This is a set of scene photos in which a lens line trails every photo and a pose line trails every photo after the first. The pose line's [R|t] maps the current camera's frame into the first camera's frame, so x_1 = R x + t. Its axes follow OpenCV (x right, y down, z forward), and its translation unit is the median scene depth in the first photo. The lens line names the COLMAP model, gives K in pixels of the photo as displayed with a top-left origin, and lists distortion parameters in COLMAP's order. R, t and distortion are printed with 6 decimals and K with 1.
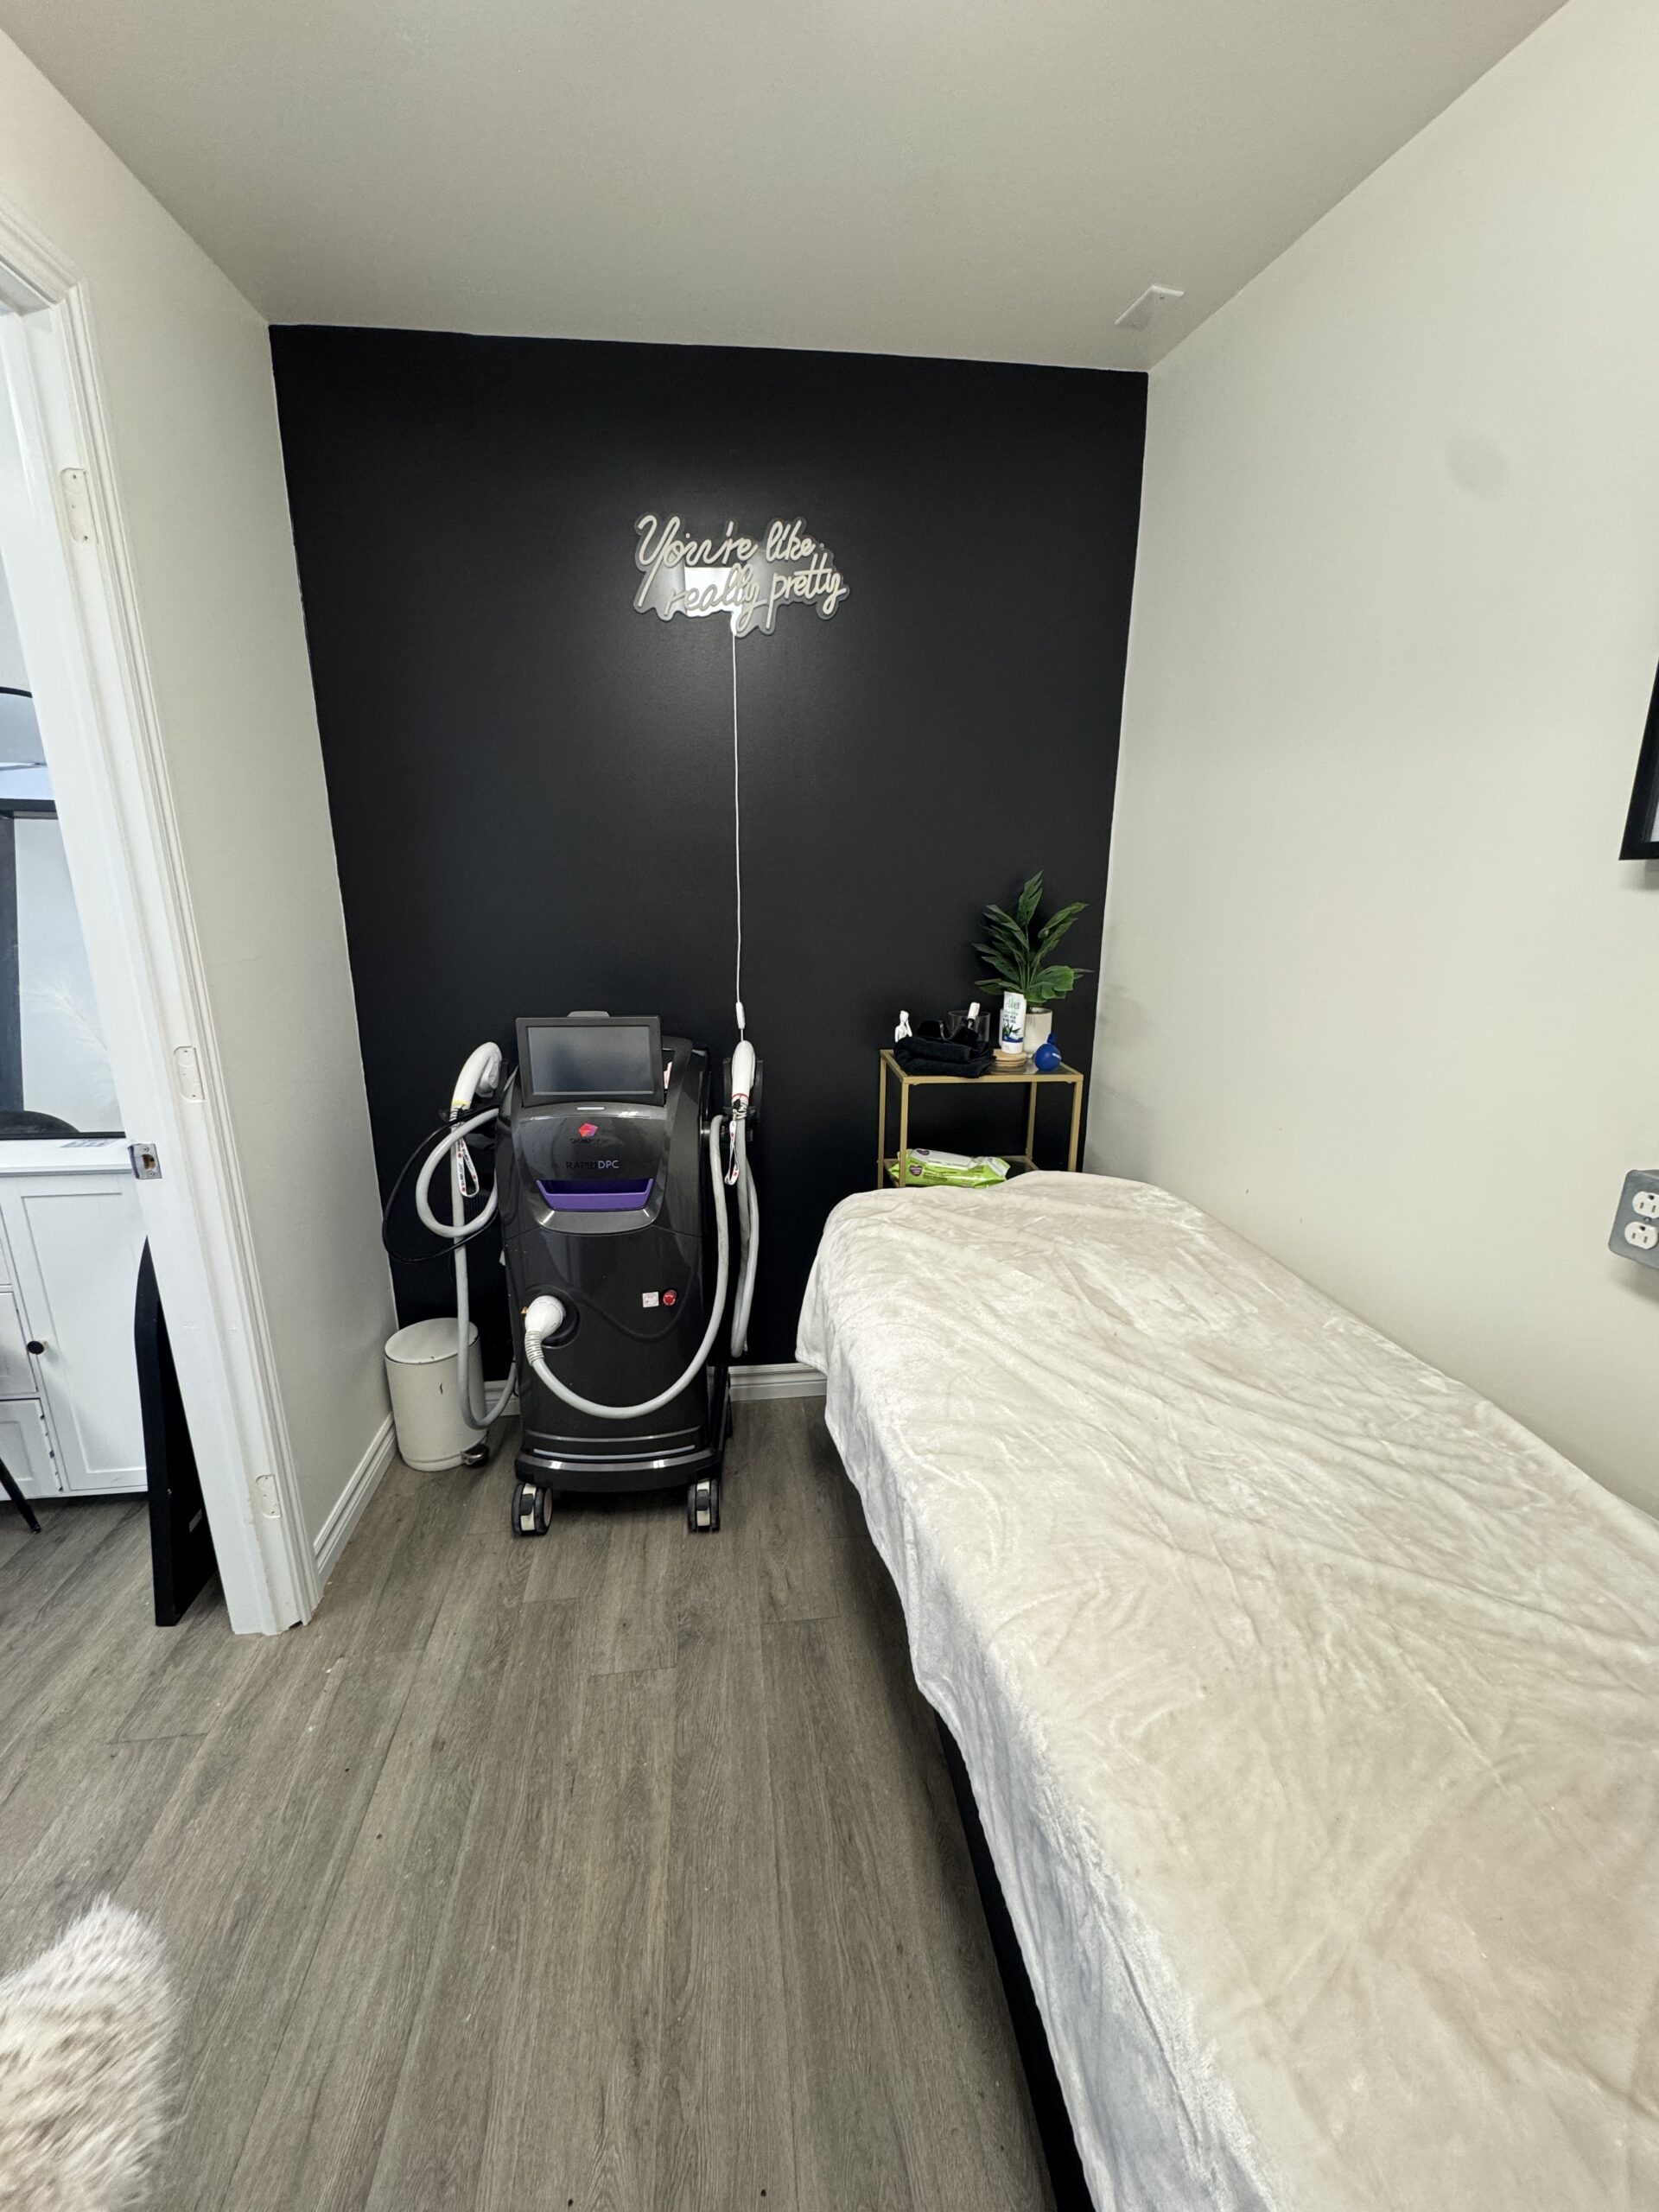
lens RADIAL K [[878.7, 0, 822.6], [0, 878.7, 1098.3], [0, 0, 1]] dist [-0.000995, -0.000021]
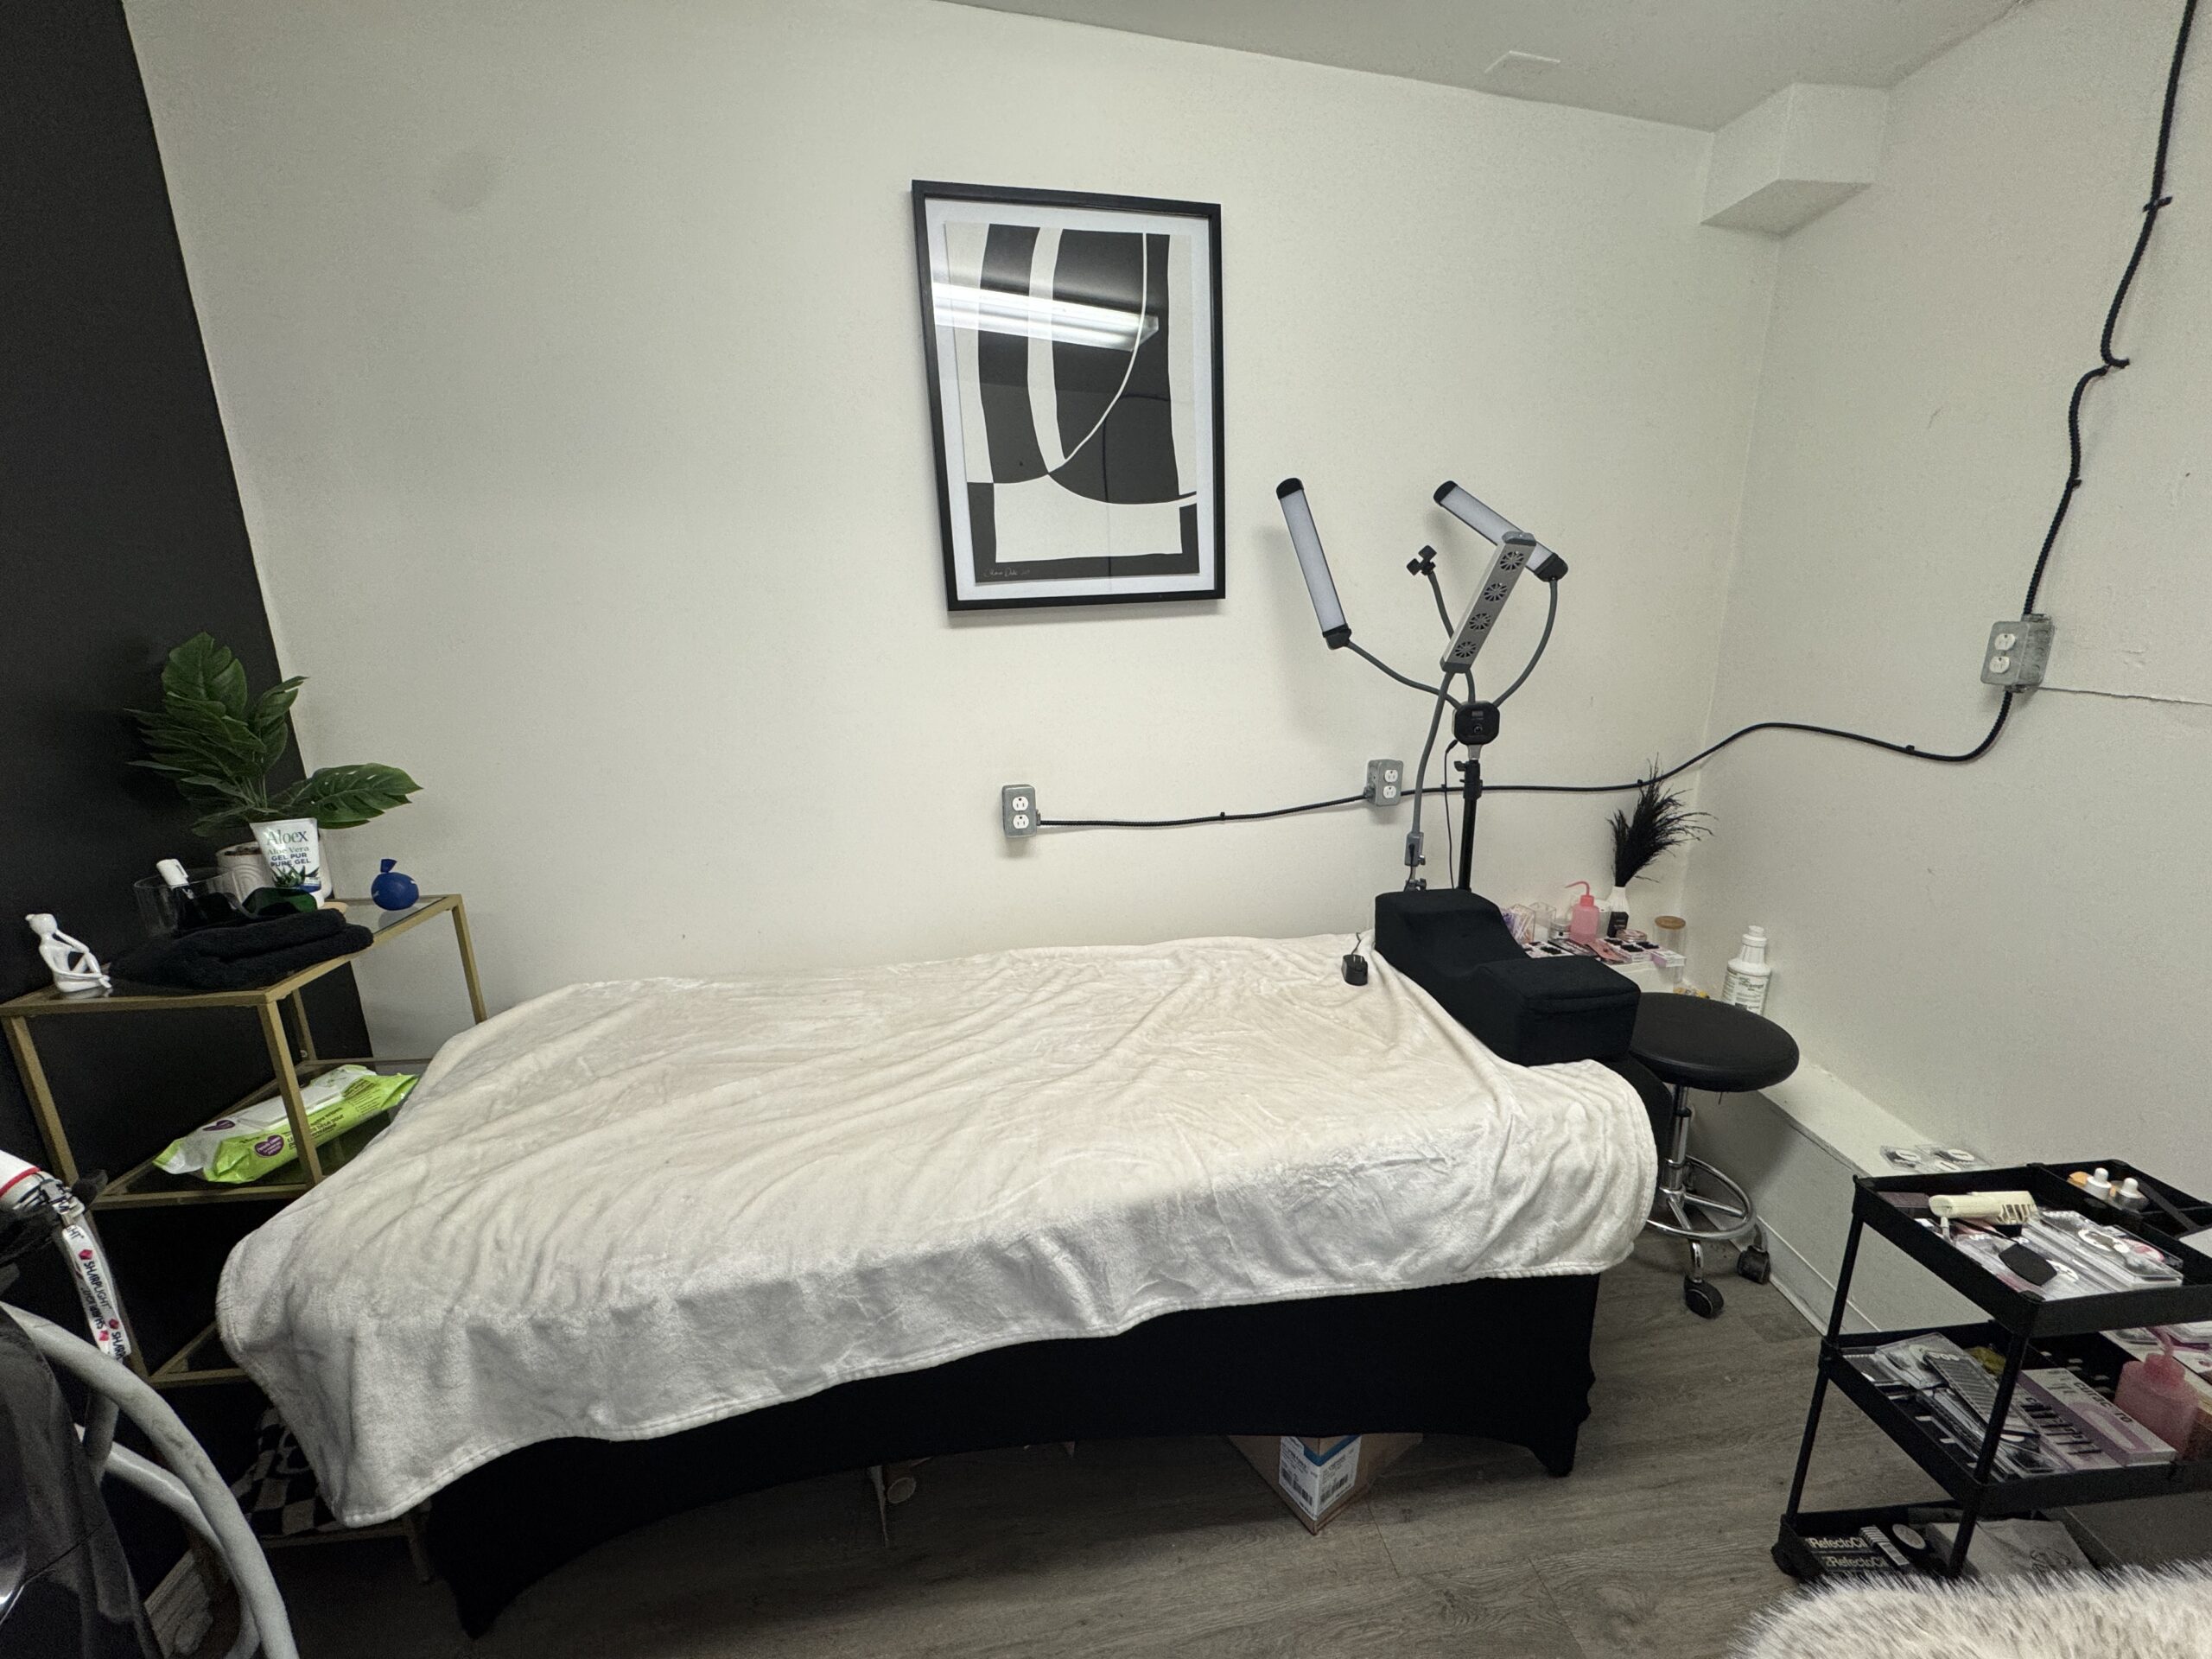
lens RADIAL K [[878.7, 0, 1103.0], [0, 878.7, 831.3], [0, 0, 1]] dist [-0.000995, -0.000021]
pose [[0.005556, -0.251543, 0.967830, -0.595340], [0.264875, 0.933645, 0.241138, -0.159338], [-0.964267, 0.255015, 0.071815, 0.547244]]
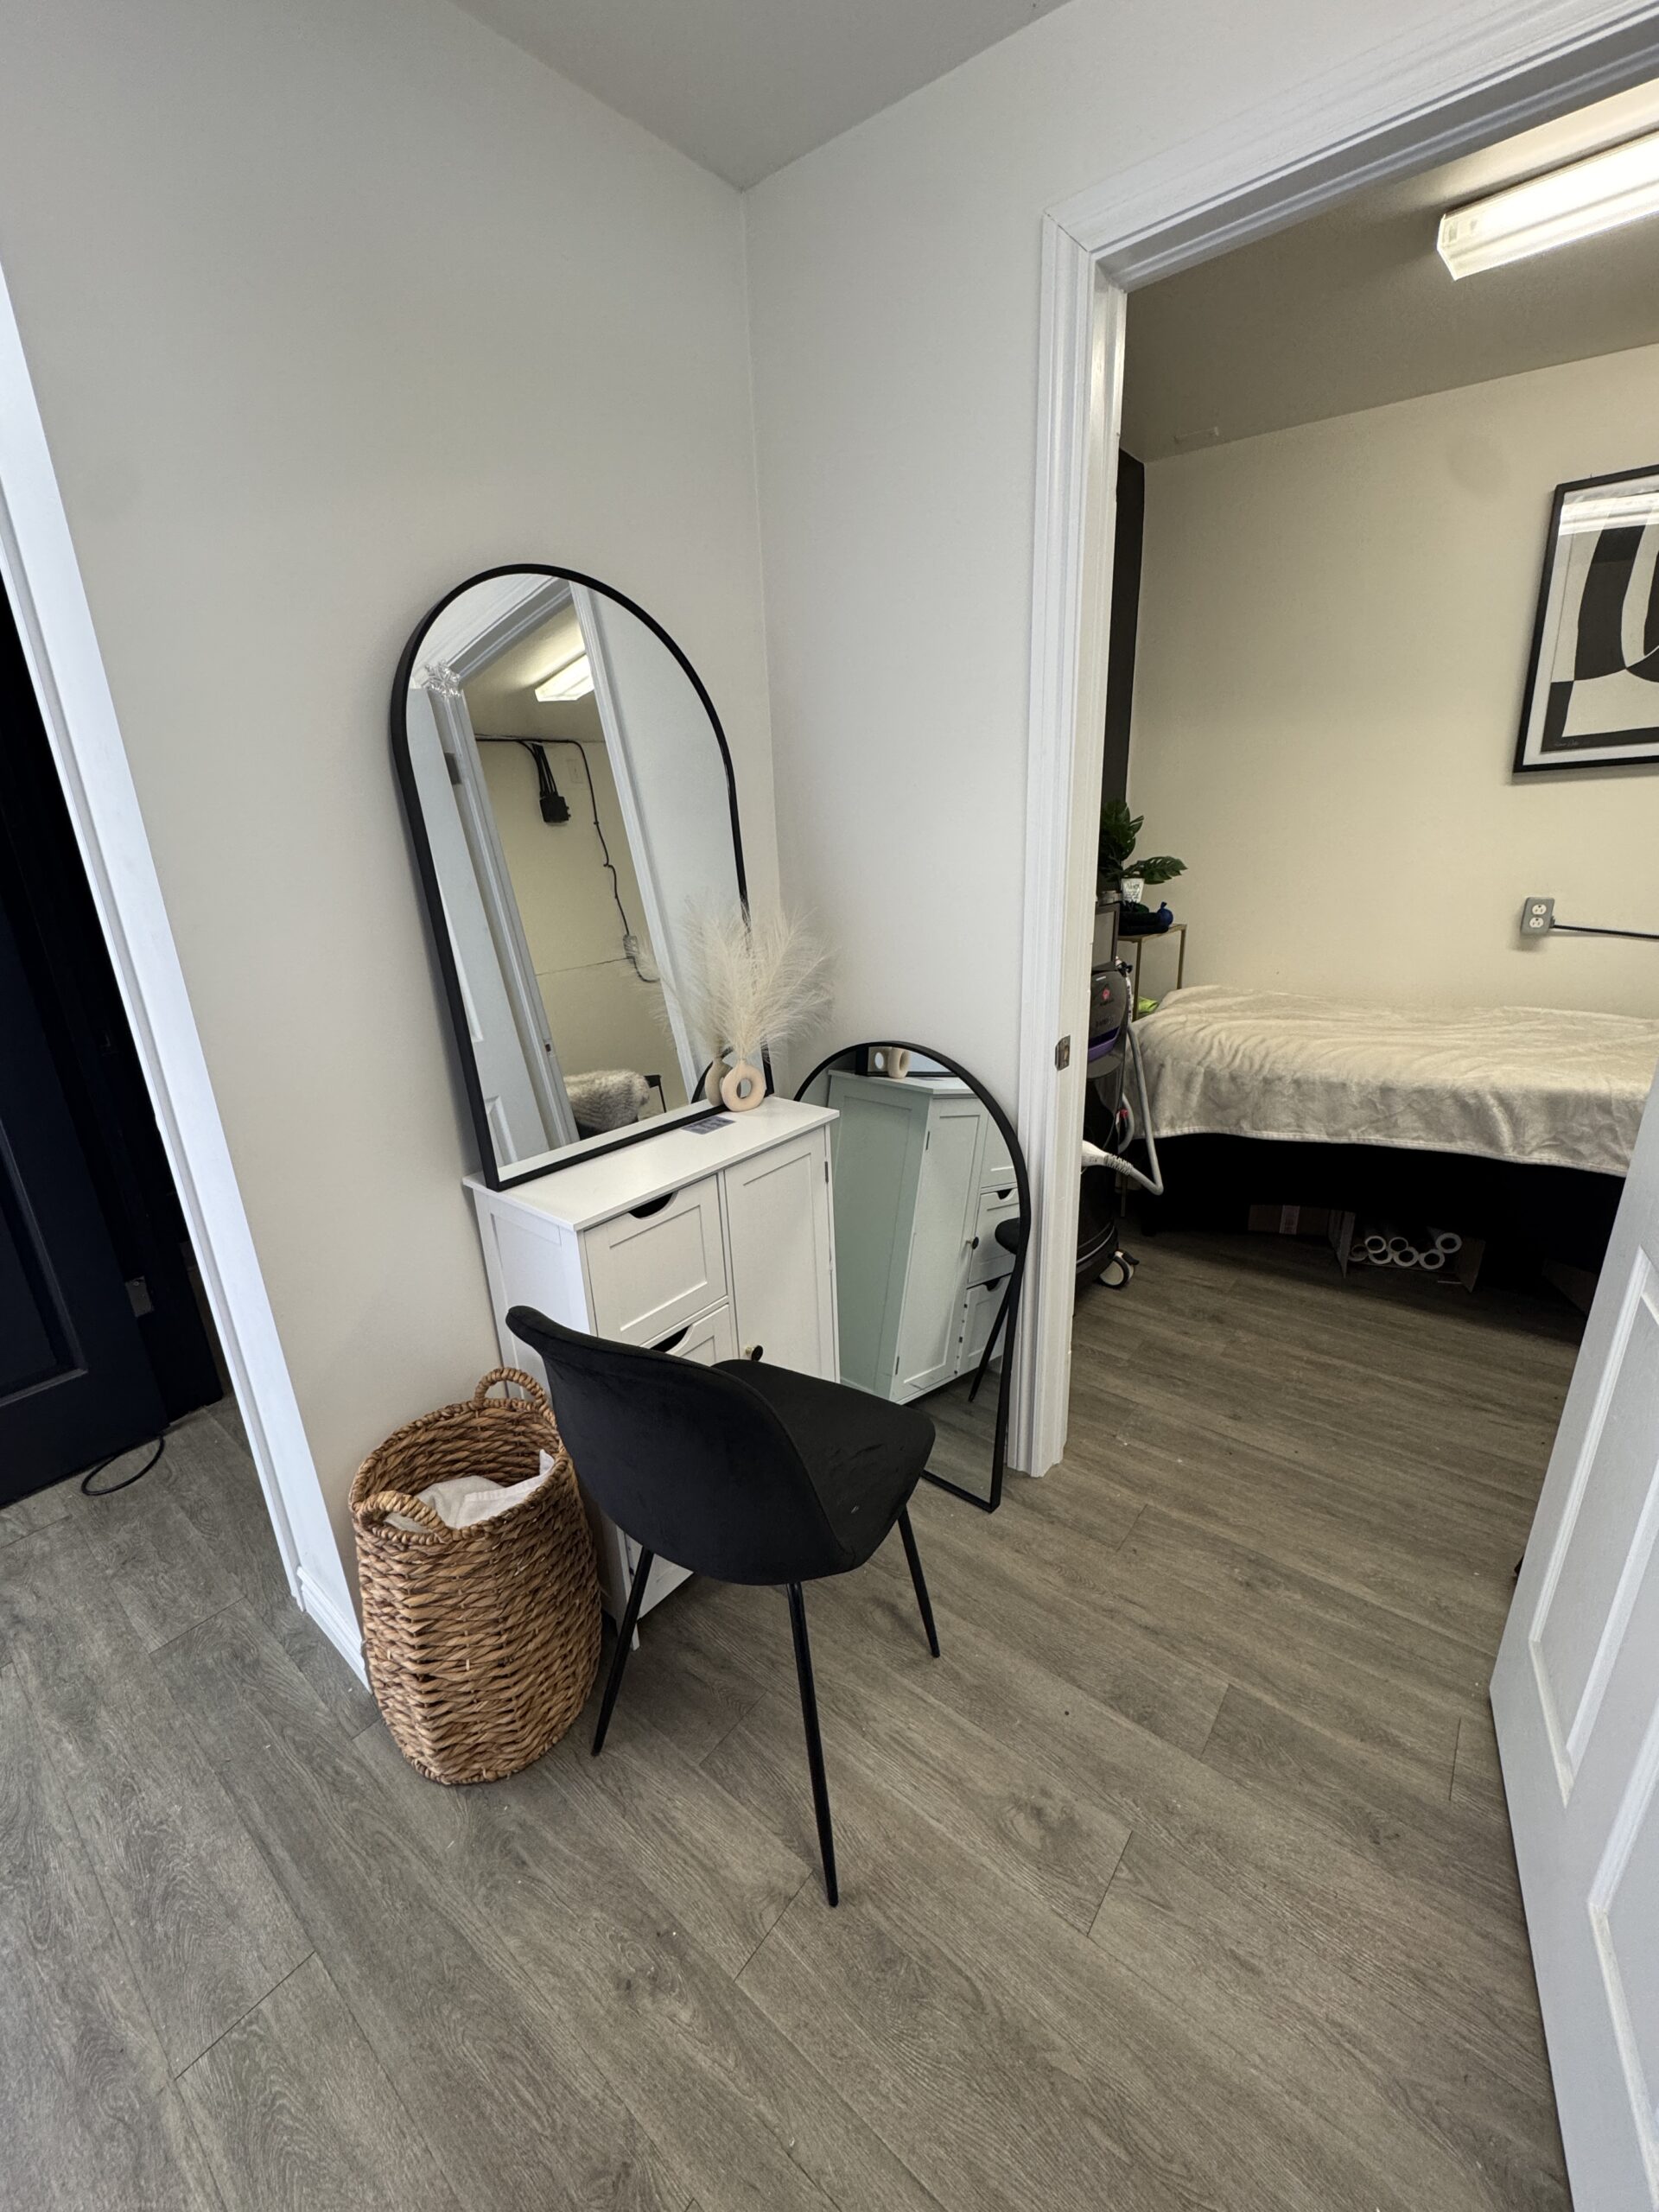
lens RADIAL K [[878.7, 0, 822.6], [0, 878.7, 1098.3], [0, 0, 1]] dist [-0.000995, -0.000021]
pose [[0.724749, -0.245387, 0.643835, -1.764343], [0.216650, 0.968196, 0.125134, -0.088575], [-0.654065, 0.048796, 0.754863, 0.349396]]
